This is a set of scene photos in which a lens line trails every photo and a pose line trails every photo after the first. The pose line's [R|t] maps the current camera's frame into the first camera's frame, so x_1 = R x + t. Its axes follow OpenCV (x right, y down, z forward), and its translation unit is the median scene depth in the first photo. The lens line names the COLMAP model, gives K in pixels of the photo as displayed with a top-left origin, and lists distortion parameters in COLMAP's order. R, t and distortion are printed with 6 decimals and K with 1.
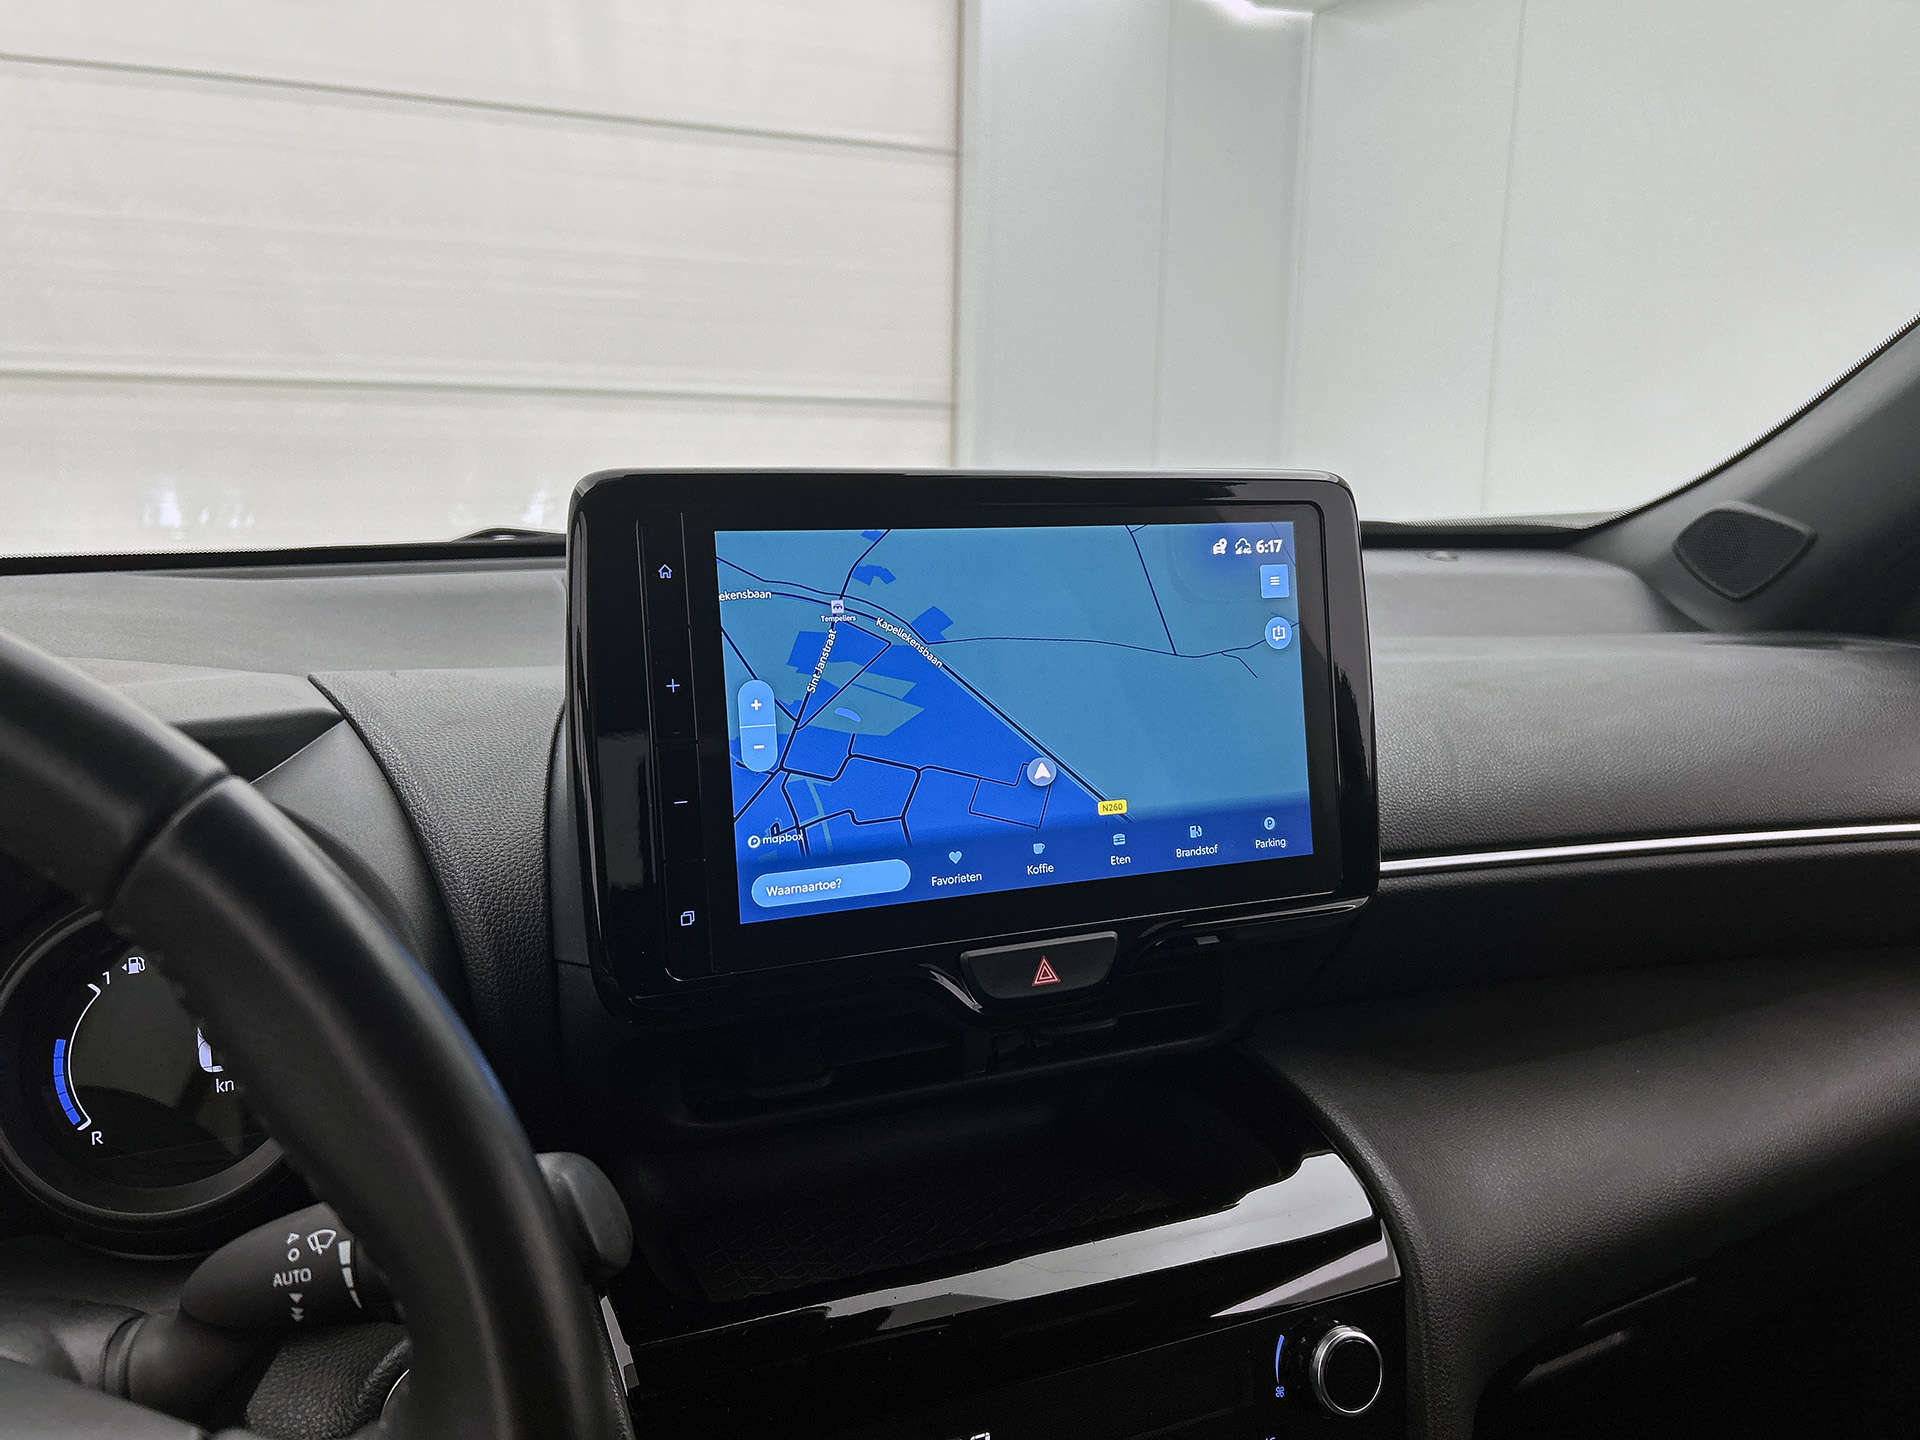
lens RADIAL K [[1464.2, 0, 942.9], [0, 1464.2, 718.9], [0, 0, 1]] dist [0.046236, -0.054751]
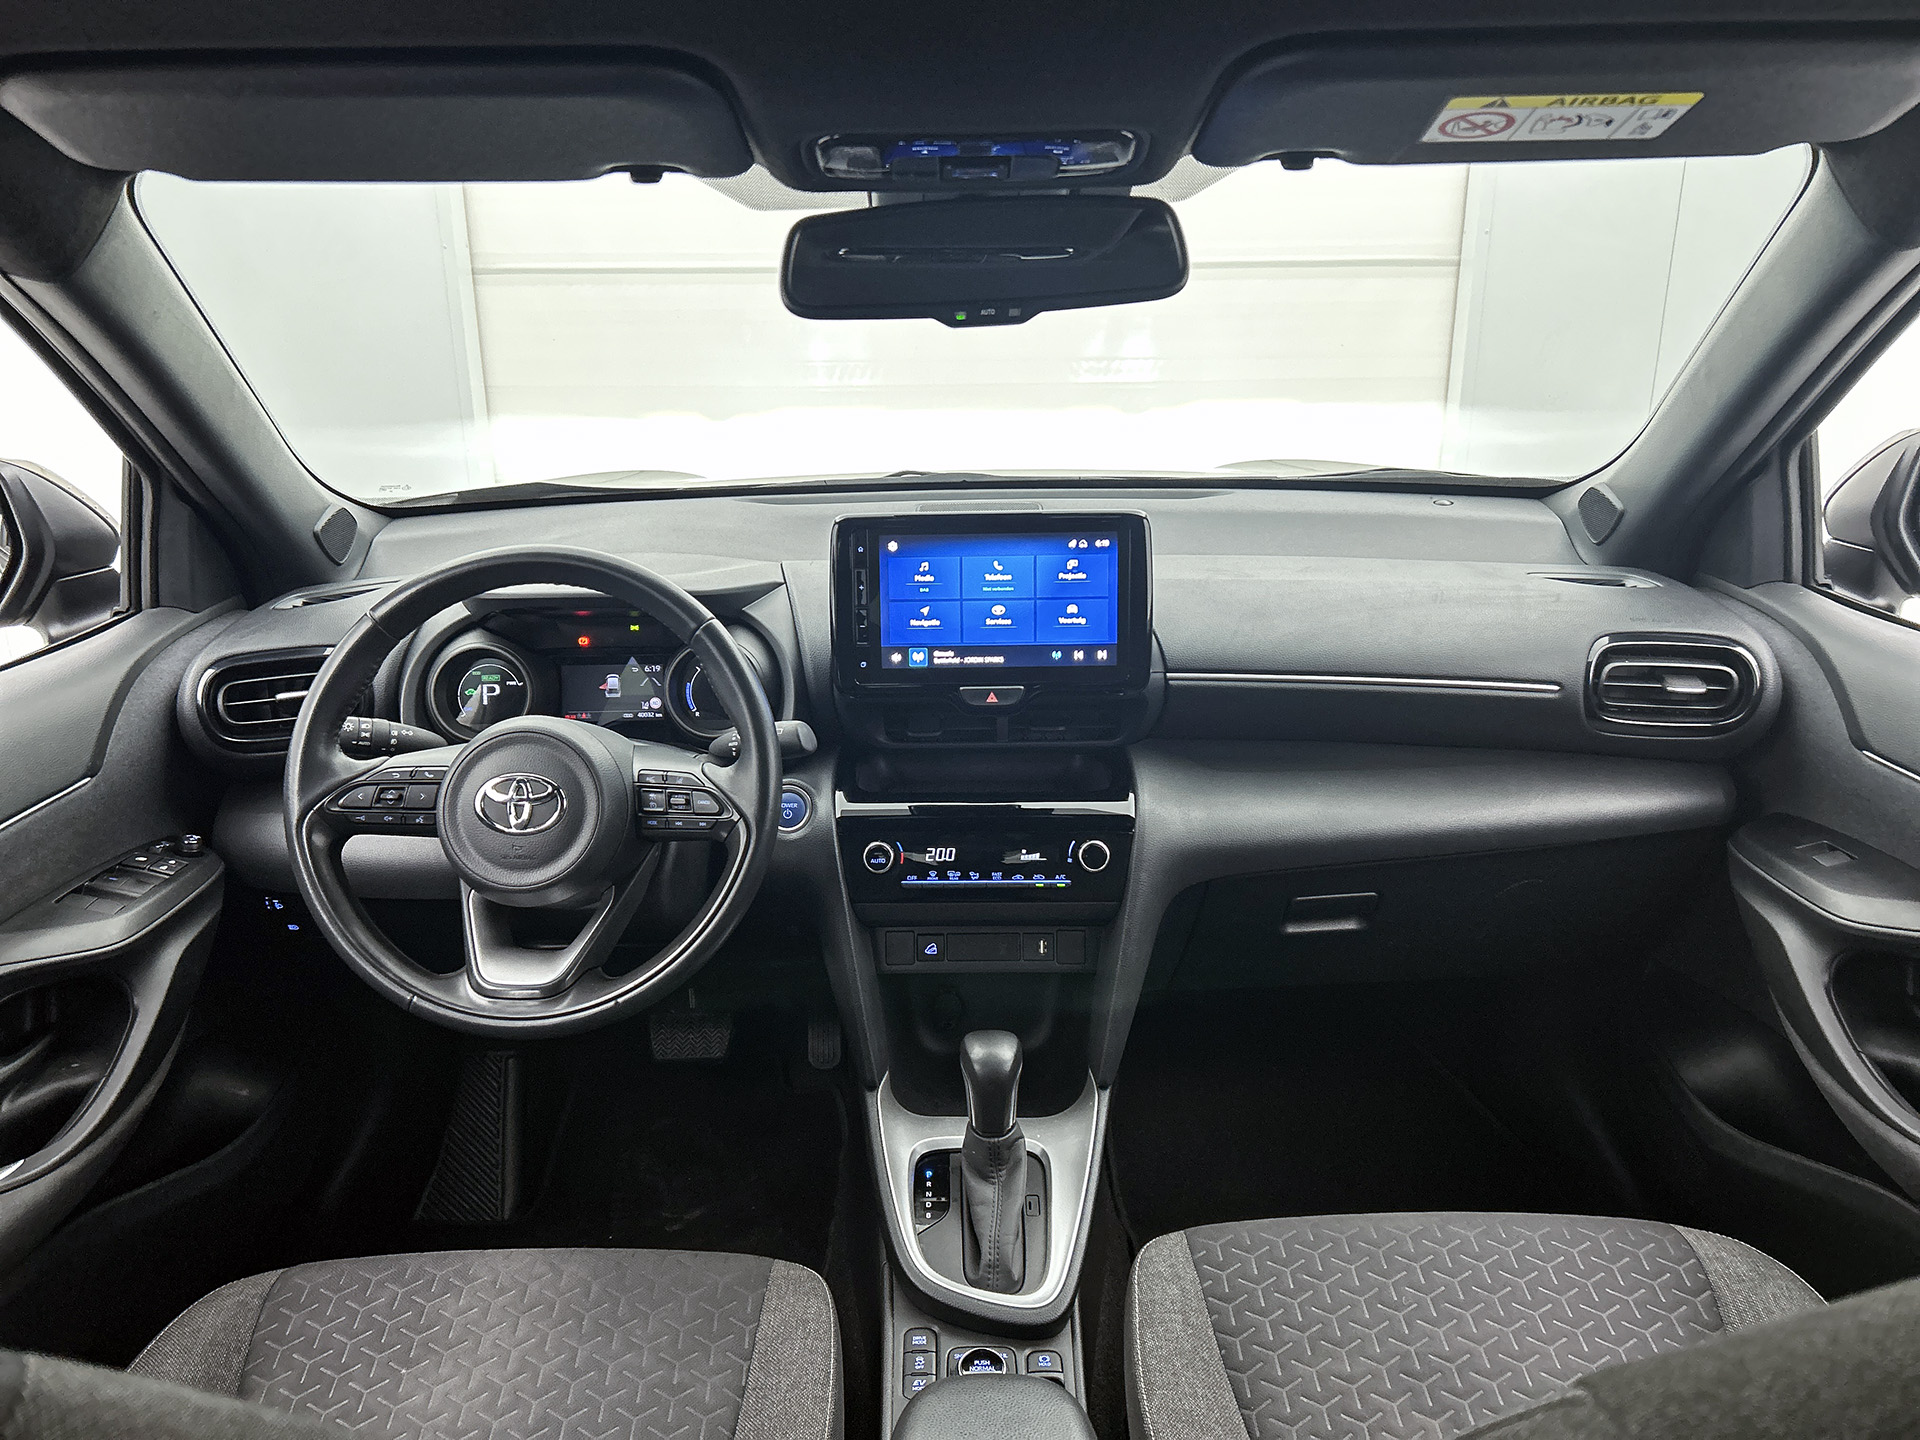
lens RADIAL K [[1464.2, 0, 958.7], [0, 1464.2, 713.4], [0, 0, 1]] dist [0.046236, -0.054751]
pose [[0.915955, 0.104531, -0.387428, 1.038676], [-0.051160, 0.988017, 0.145622, -0.187273], [0.398007, -0.113563, 0.910326, -1.470848]]
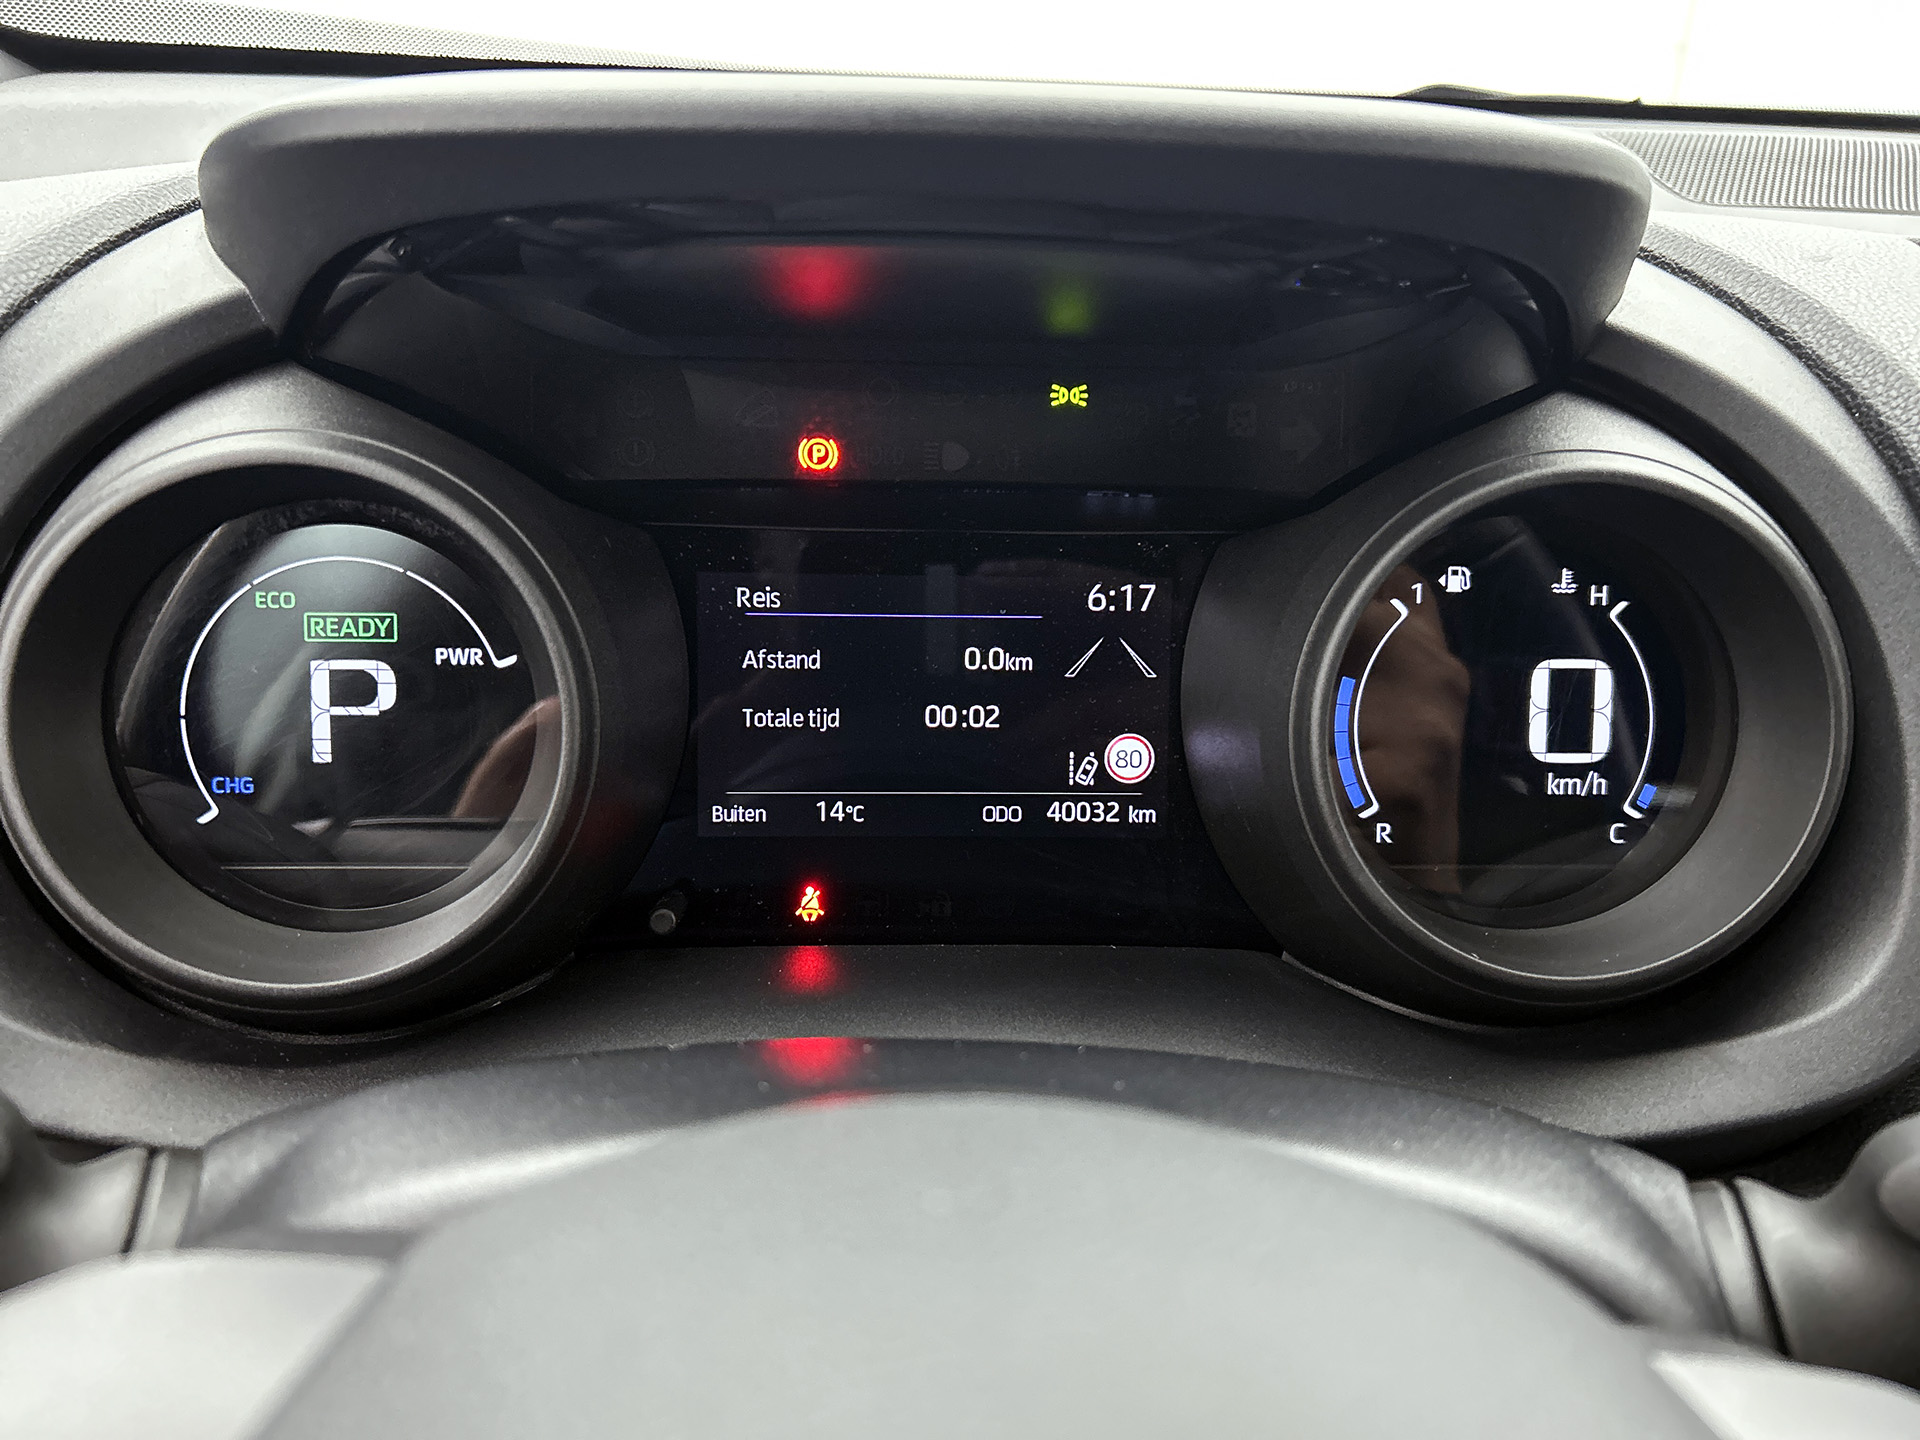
lens RADIAL K [[1508.9, 0, 949.6], [0, 1508.9, 720.3], [0, 0, 1]] dist [-0.020087, -0.001748]
pose [[0.936964, 0.151889, -0.314687, -0.475546], [-0.087929, 0.974092, 0.208358, 0.096959], [0.338182, -0.167554, 0.926045, 0.278967]]
